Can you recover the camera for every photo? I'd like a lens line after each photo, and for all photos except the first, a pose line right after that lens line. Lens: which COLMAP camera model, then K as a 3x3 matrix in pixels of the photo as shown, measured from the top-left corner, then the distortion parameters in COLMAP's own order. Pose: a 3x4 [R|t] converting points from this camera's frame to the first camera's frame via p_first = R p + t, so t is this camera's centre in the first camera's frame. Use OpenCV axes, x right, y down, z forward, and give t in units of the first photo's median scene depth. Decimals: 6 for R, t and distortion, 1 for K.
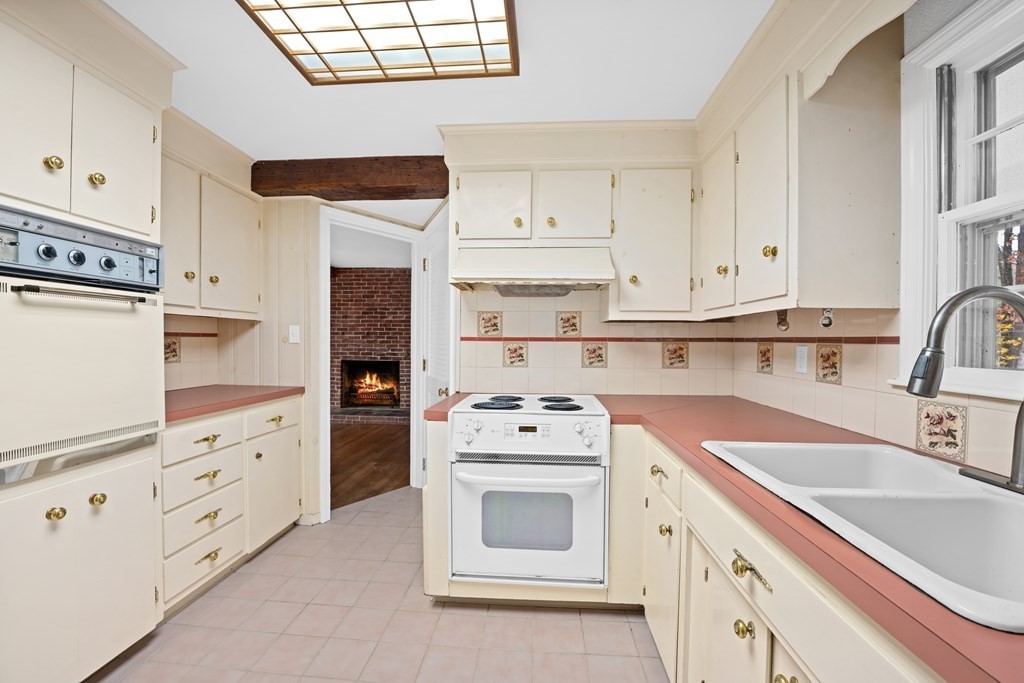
lens RADIAL K [[430.6, 0, 475.1], [0, 430.6, 348.7], [0, 0, 1]] dist [-0.015118, -0.000392]
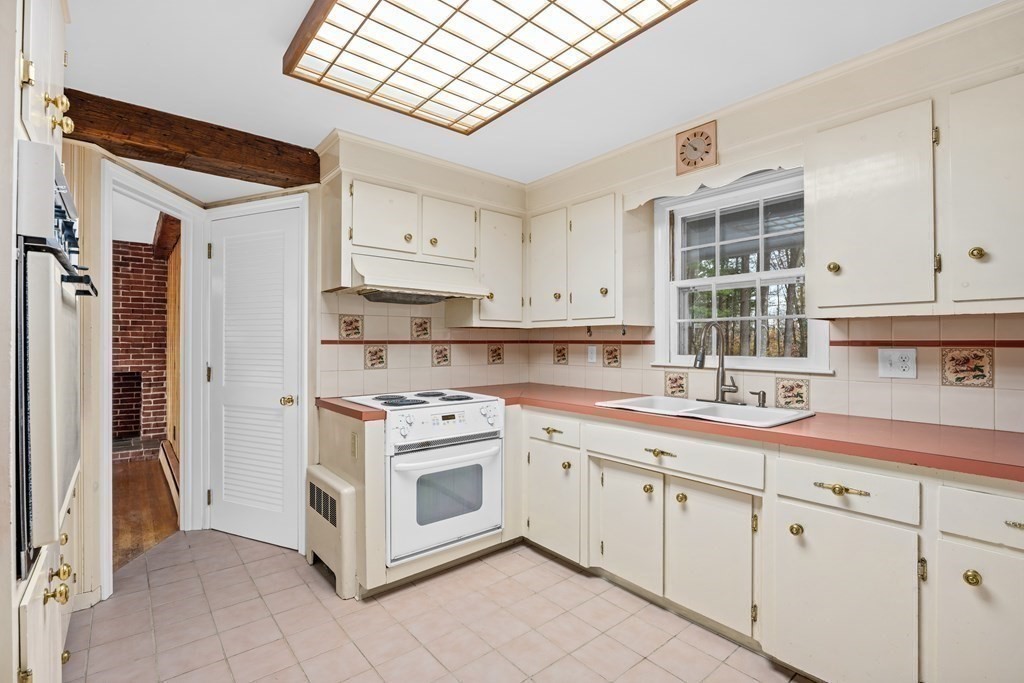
lens RADIAL K [[471.7, 0, 512.0], [0, 471.7, 341.5], [0, 0, 1]] dist [-0.000756, -0.000252]
pose [[0.719279, -0.003214, 0.694714, -0.490393], [0.016778, 0.999778, -0.012746, -0.003661], [-0.694519, 0.020824, 0.719173, -0.055776]]
